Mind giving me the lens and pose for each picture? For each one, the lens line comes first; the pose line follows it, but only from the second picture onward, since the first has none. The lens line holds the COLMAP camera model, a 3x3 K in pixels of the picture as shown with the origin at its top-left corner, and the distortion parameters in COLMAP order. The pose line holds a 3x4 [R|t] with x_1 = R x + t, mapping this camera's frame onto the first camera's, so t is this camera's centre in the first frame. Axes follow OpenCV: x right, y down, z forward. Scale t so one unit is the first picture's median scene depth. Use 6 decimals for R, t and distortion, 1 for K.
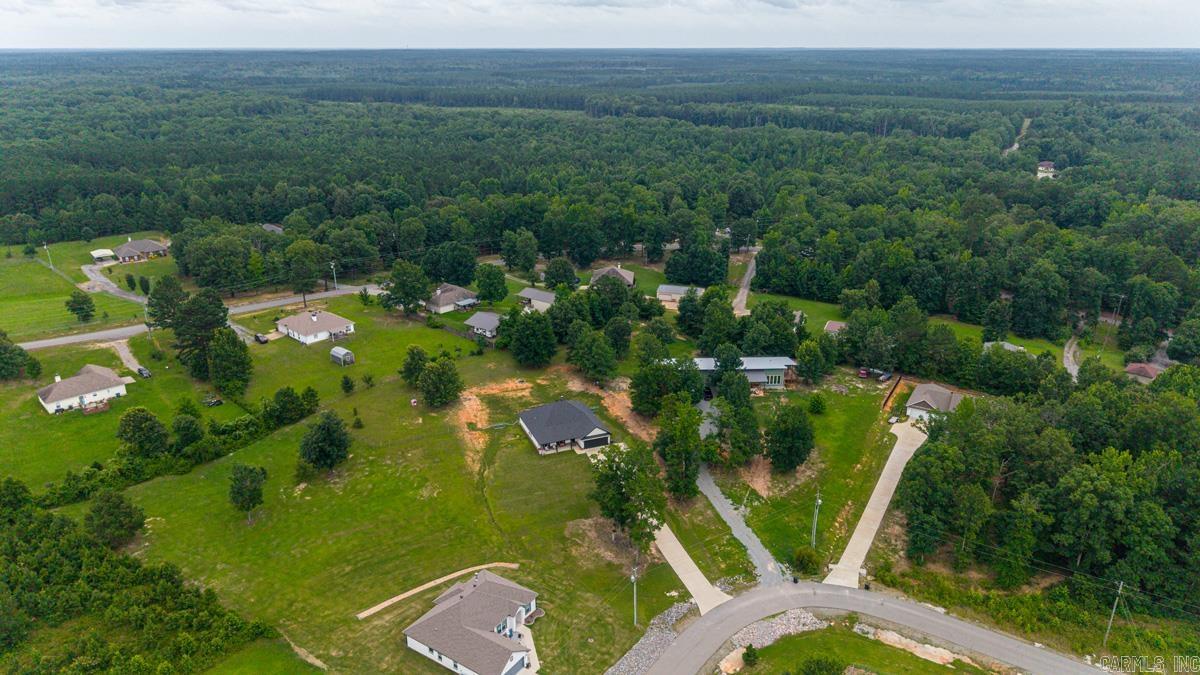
lens RADIAL K [[801.8, 0, 600.0], [0, 801.8, 337.5], [0, 0, 1]] dist [0.052695, -0.077370]
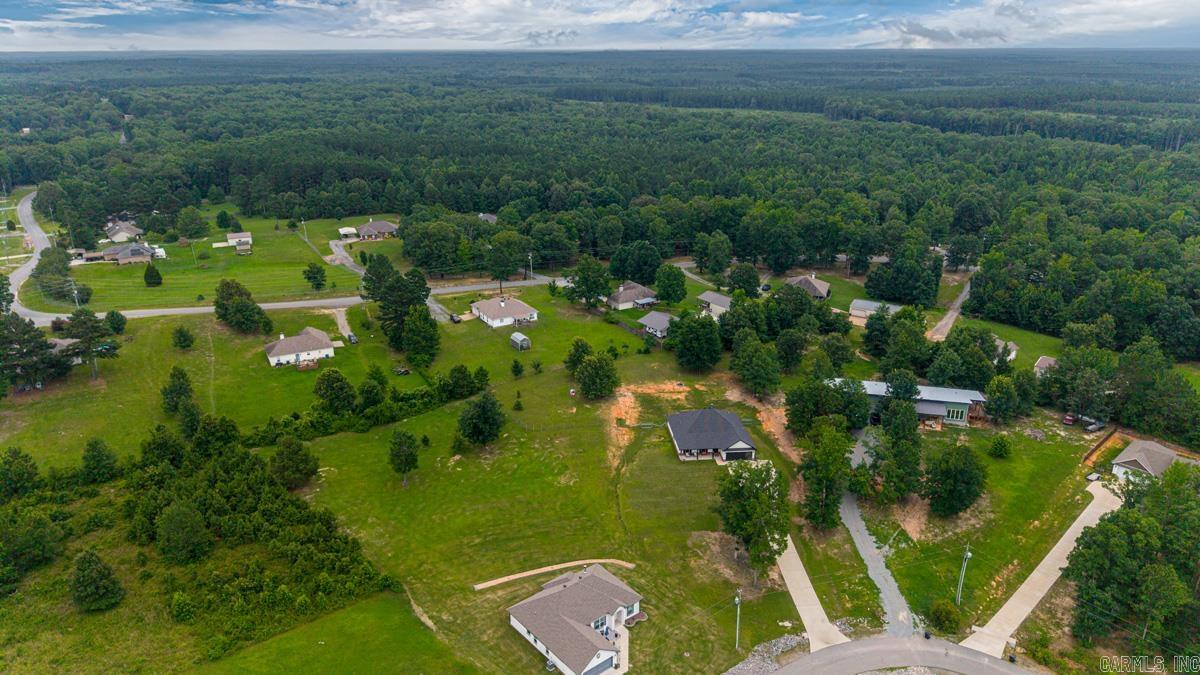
lens RADIAL K [[803.6, 0, 600.9], [0, 803.6, 339.9], [0, 0, 1]] dist [0.025743, -0.028780]
pose [[0.957571, 0.097777, -0.271105, 0.078652], [-0.097314, 0.995138, 0.015183, -0.006284], [0.271272, 0.011844, 0.962430, 0.016827]]
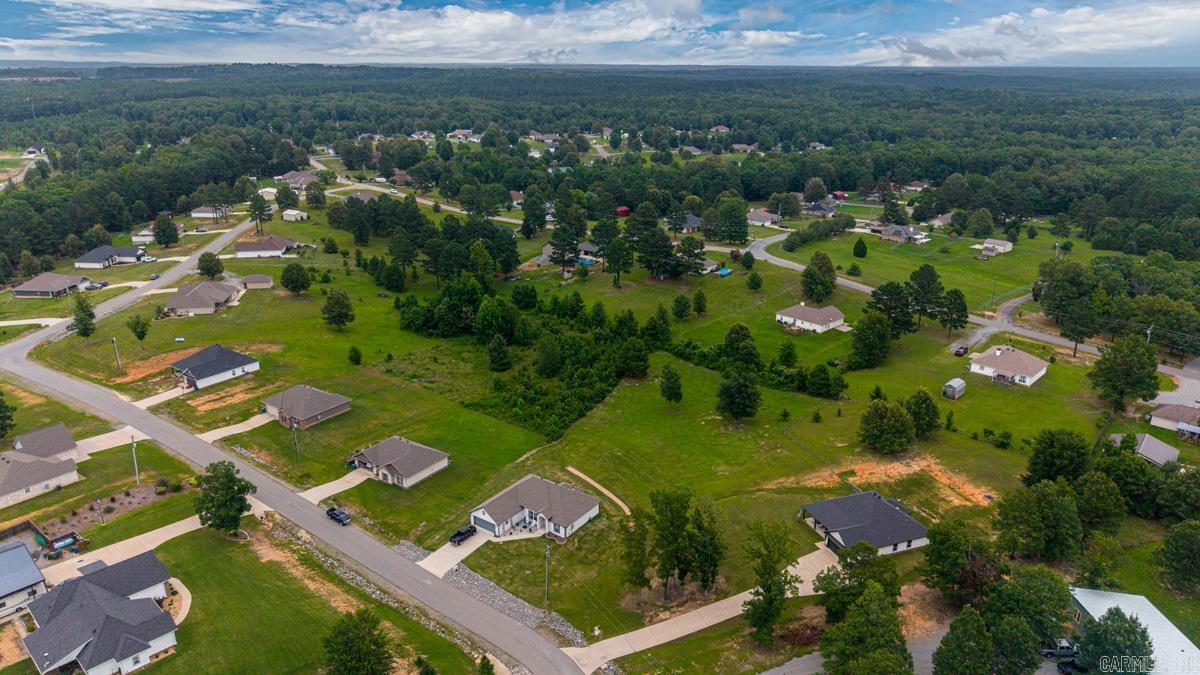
lens RADIAL K [[801.8, 0, 600.0], [0, 801.8, 337.5], [0, 0, 1]] dist [0.052695, -0.077370]
pose [[-0.027395, 0.326076, -0.944947, 0.642279], [-0.345589, 0.883923, 0.315037, -0.210571], [0.937986, 0.335194, 0.088473, 0.593403]]
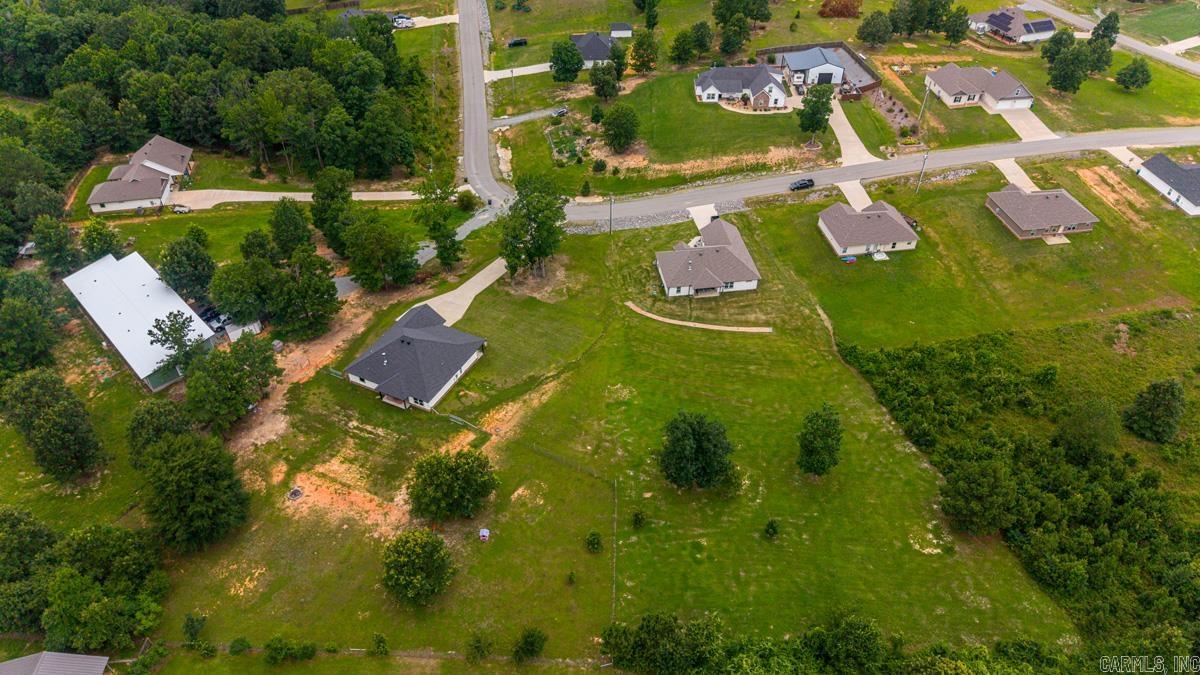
lens RADIAL K [[803.6, 0, 600.9], [0, 803.6, 339.9], [0, 0, 1]] dist [0.025743, -0.028780]
pose [[-0.668555, -0.490318, 0.559127, -0.542071], [0.251354, 0.558620, 0.790420, -0.423408], [-0.699897, 0.668978, -0.250225, 1.016249]]
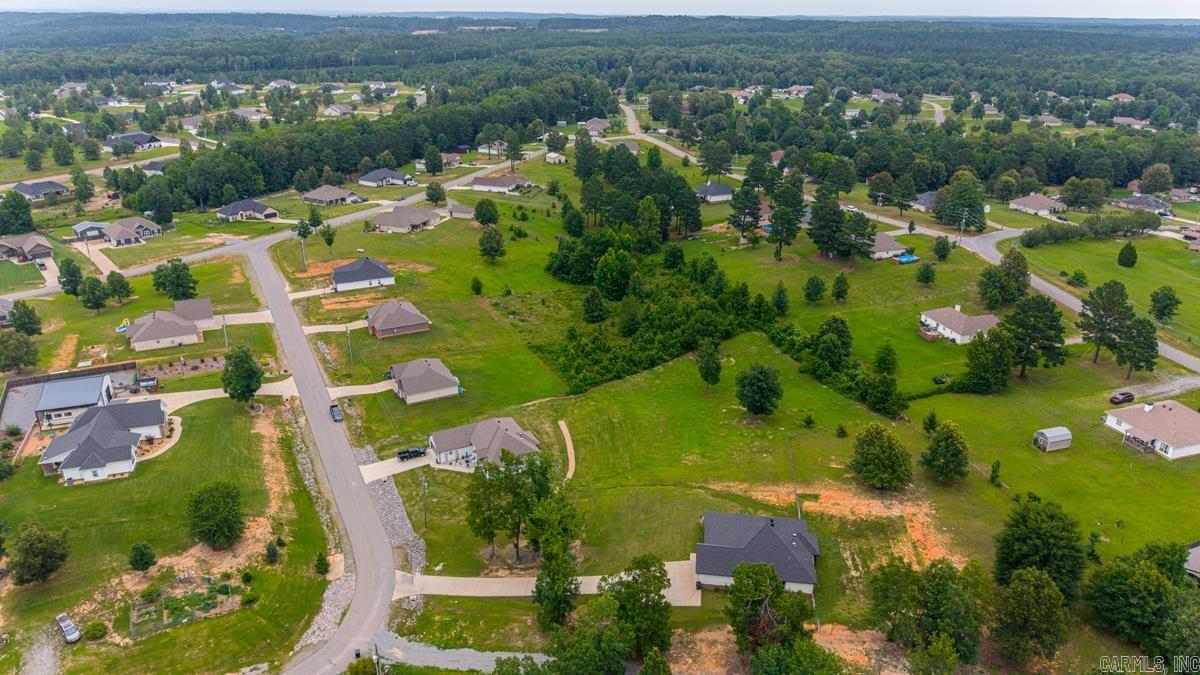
lens RADIAL K [[801.8, 0, 600.0], [0, 801.8, 337.5], [0, 0, 1]] dist [0.052695, -0.077370]
pose [[-0.494151, 0.324887, -0.806389, 0.514209], [-0.302712, 0.805206, 0.509910, -0.347126], [0.814973, 0.496076, -0.299546, 0.970535]]
